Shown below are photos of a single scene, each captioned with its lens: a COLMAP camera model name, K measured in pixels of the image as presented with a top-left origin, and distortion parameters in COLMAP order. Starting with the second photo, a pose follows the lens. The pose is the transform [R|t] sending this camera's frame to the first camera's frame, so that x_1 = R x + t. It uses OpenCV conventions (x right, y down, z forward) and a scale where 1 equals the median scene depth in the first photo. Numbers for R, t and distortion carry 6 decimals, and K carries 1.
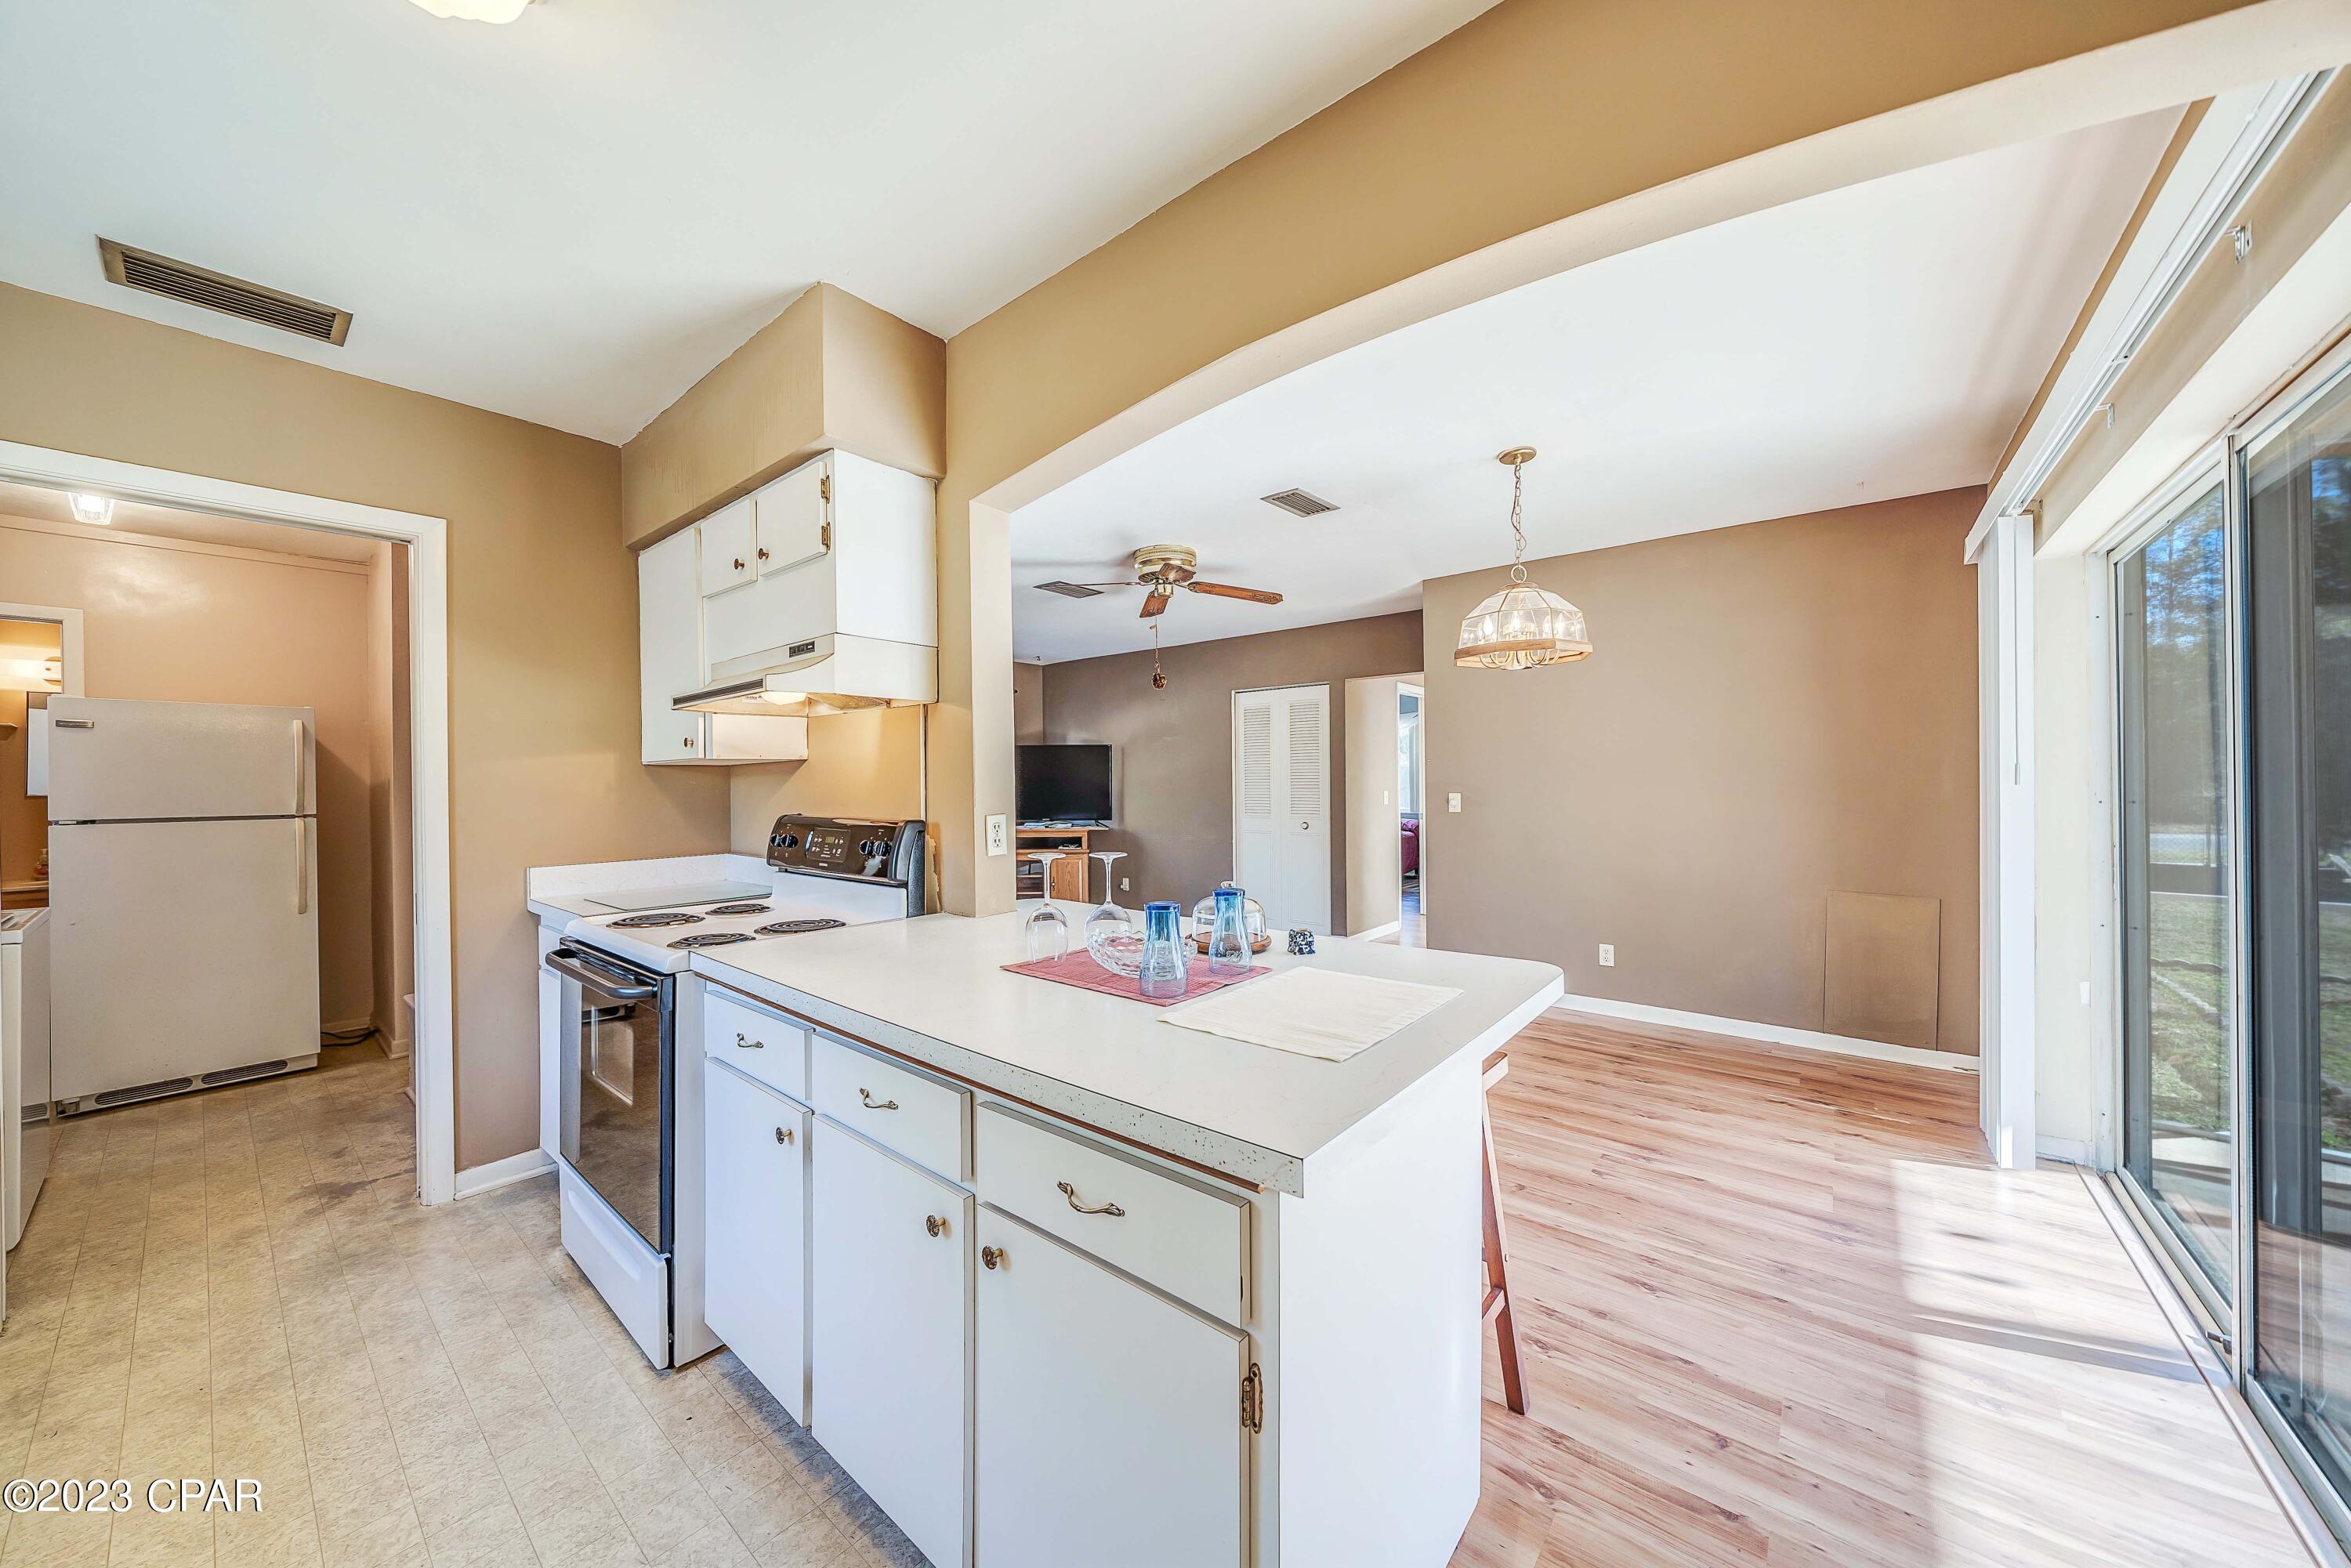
lens RADIAL K [[817.3, 0, 1171.7], [0, 817.3, 785.1], [0, 0, 1]] dist [-0.002772, 0.000056]
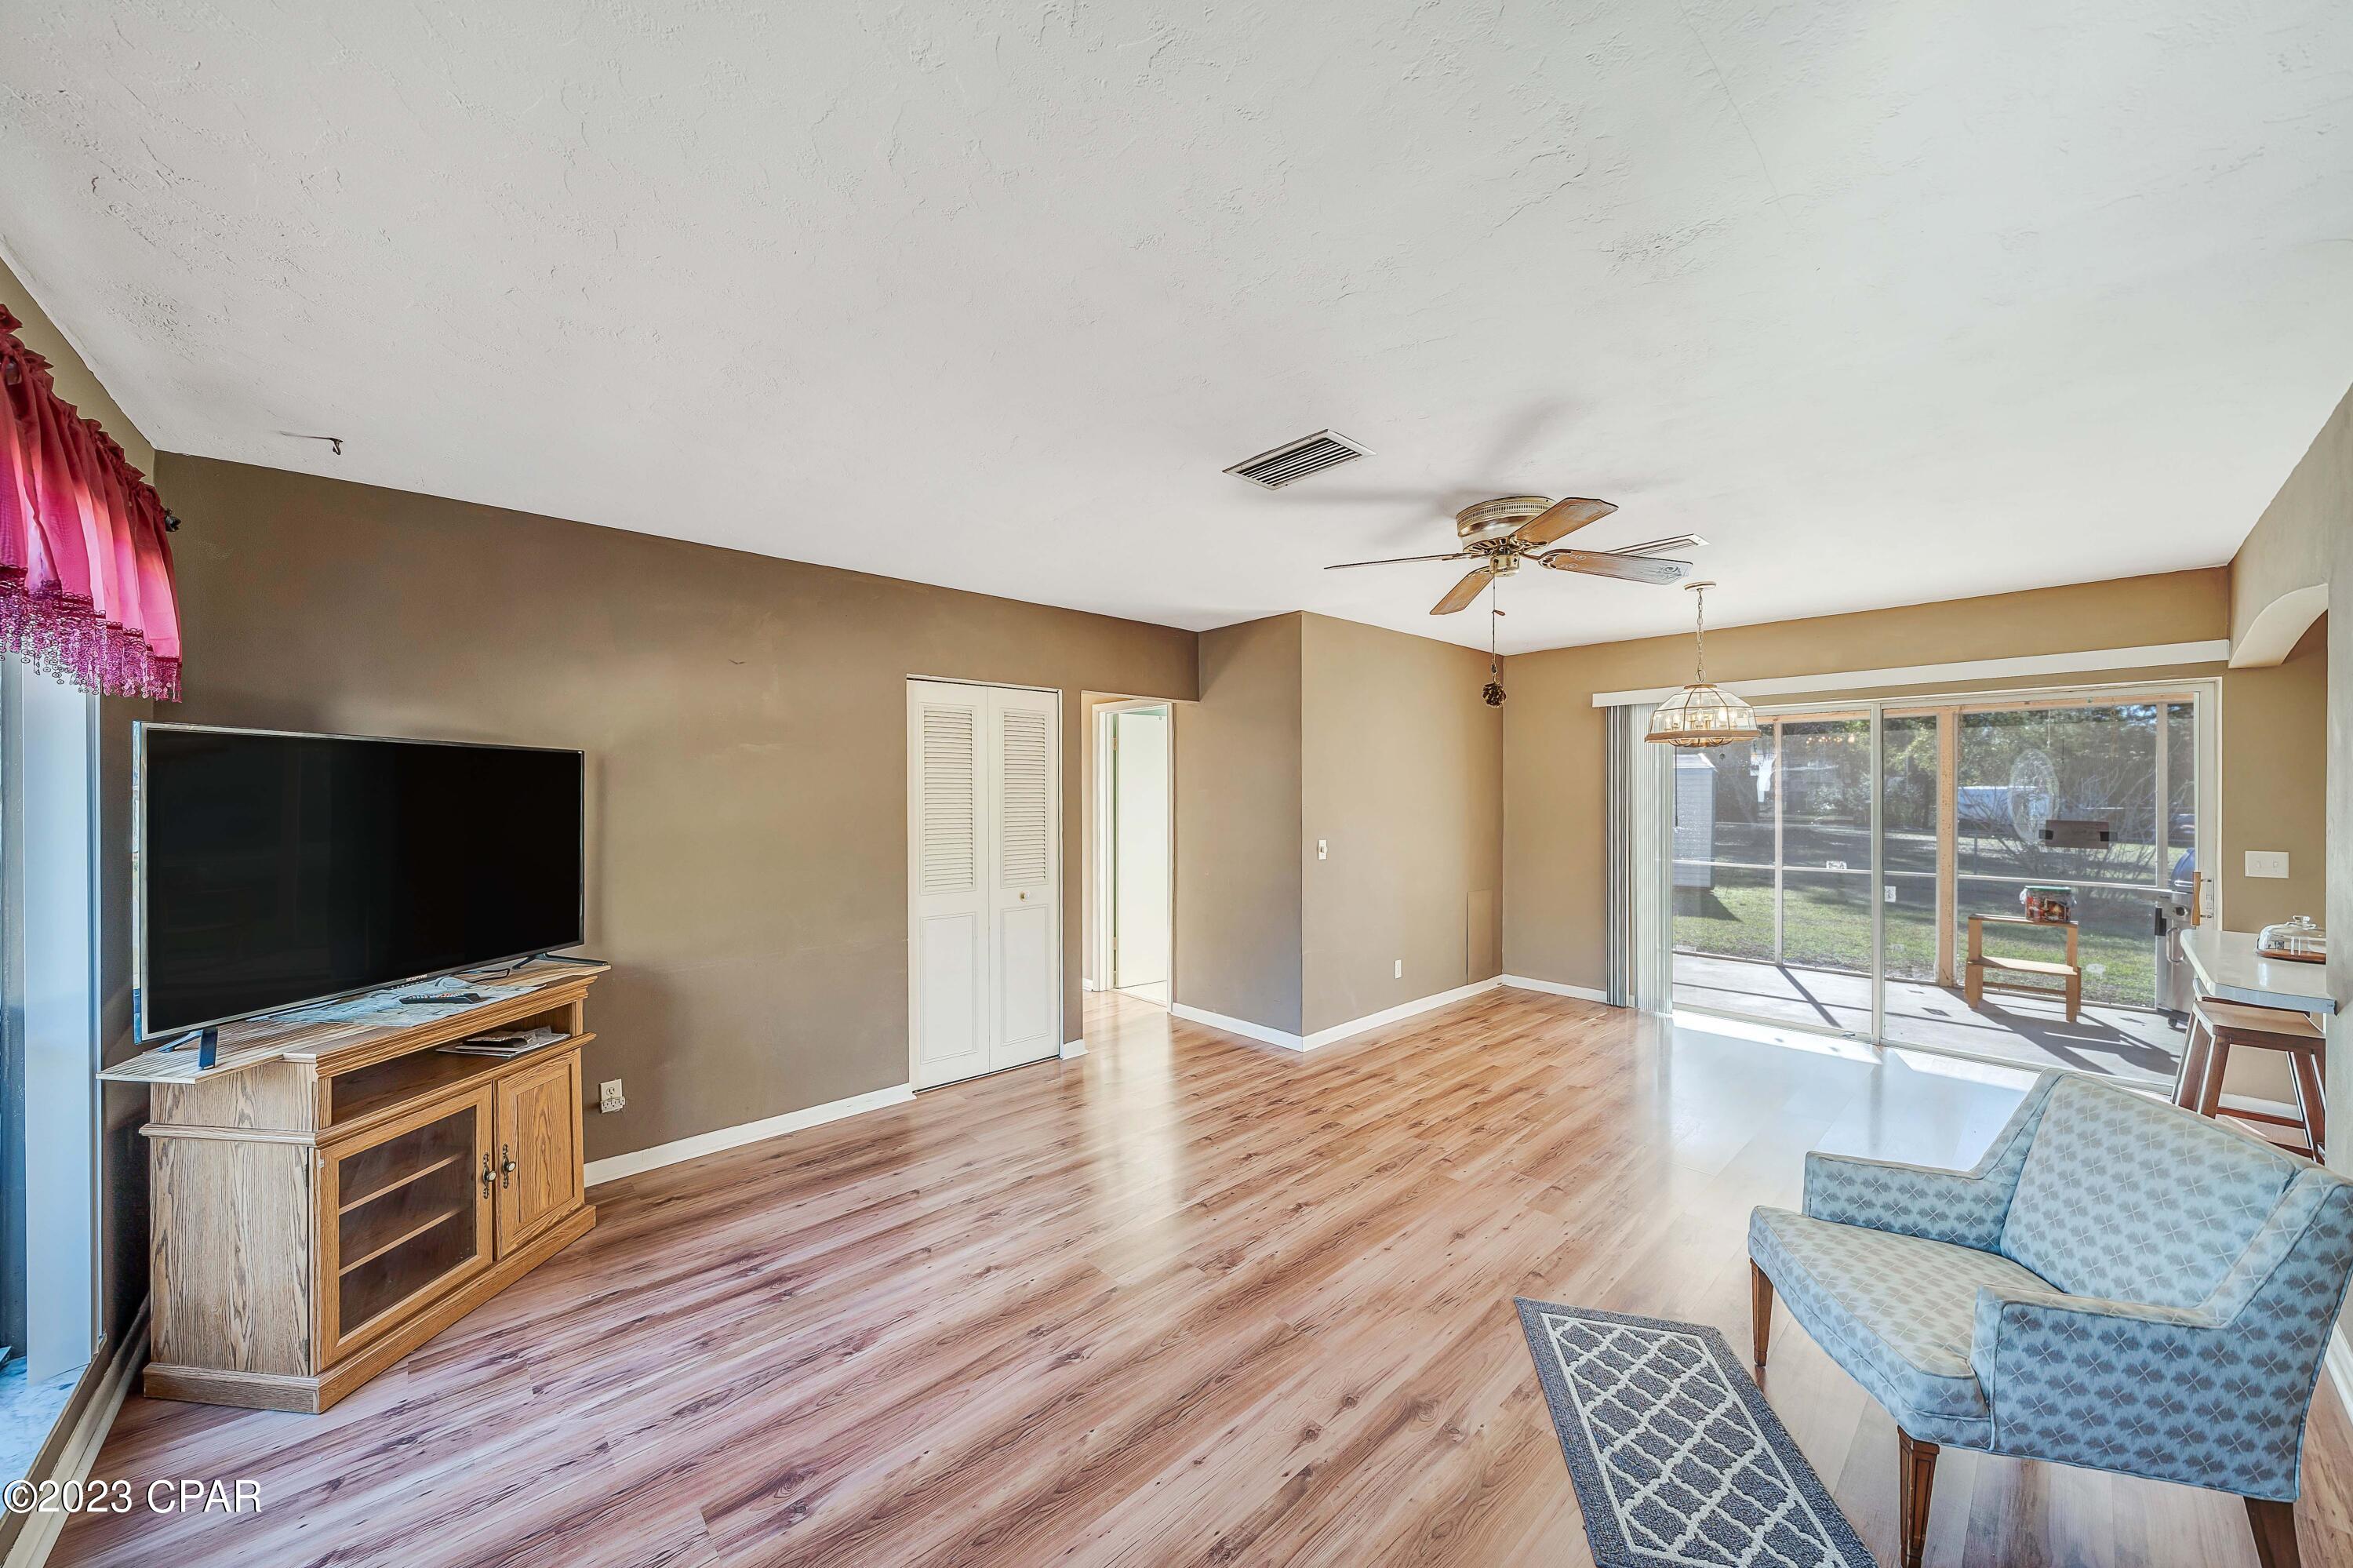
lens RADIAL K [[818.0, 0, 1172.5], [0, 818.0, 789.9], [0, 0, 1]] dist [-0.002772, 0.000056]
pose [[0.149091, 0.008985, 0.988783, -0.758401], [0.002925, 0.999950, -0.009528, -0.048445], [-0.988819, 0.004312, 0.149057, 1.226409]]
